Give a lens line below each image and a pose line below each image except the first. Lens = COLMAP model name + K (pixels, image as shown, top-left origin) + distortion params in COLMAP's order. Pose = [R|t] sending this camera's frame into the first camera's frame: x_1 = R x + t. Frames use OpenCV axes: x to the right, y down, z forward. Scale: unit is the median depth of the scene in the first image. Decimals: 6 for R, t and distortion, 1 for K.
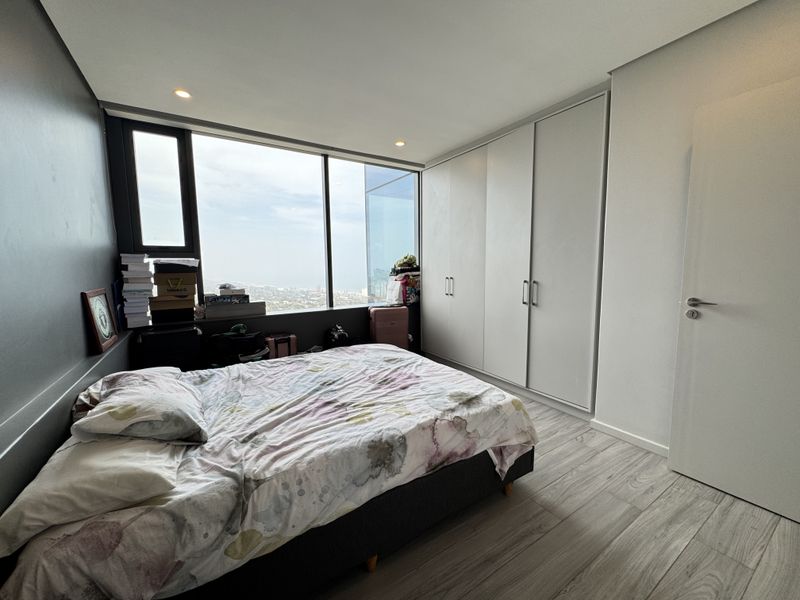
lens RADIAL K [[321.4, 0, 401.6], [0, 321.4, 298.9], [0, 0, 1]] dist [-0.003553, 0.000033]
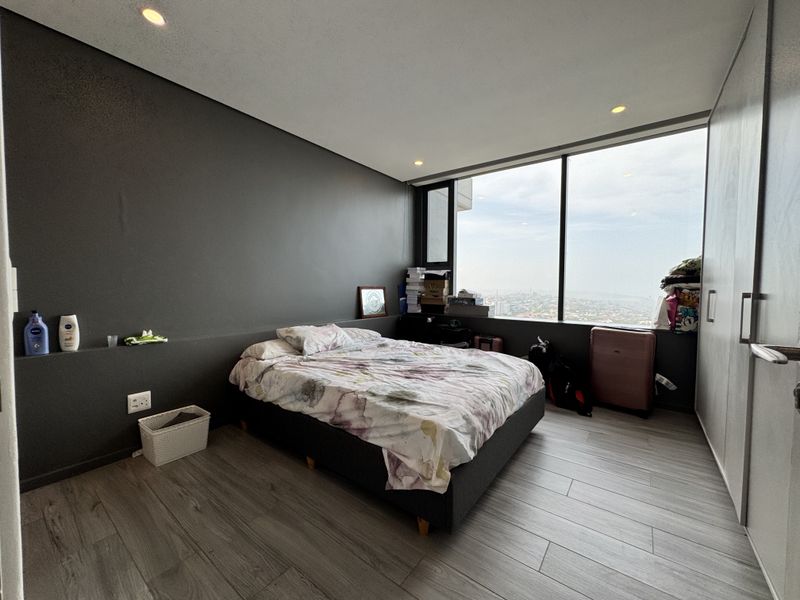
lens RADIAL K [[321.4, 0, 401.6], [0, 321.4, 298.9], [0, 0, 1]] dist [-0.003553, 0.000033]
pose [[0.348599, 0.053530, -0.935742, 0.734544], [-0.105882, 0.994226, 0.017430, -0.004451], [0.931272, 0.093002, 0.352254, 0.413248]]
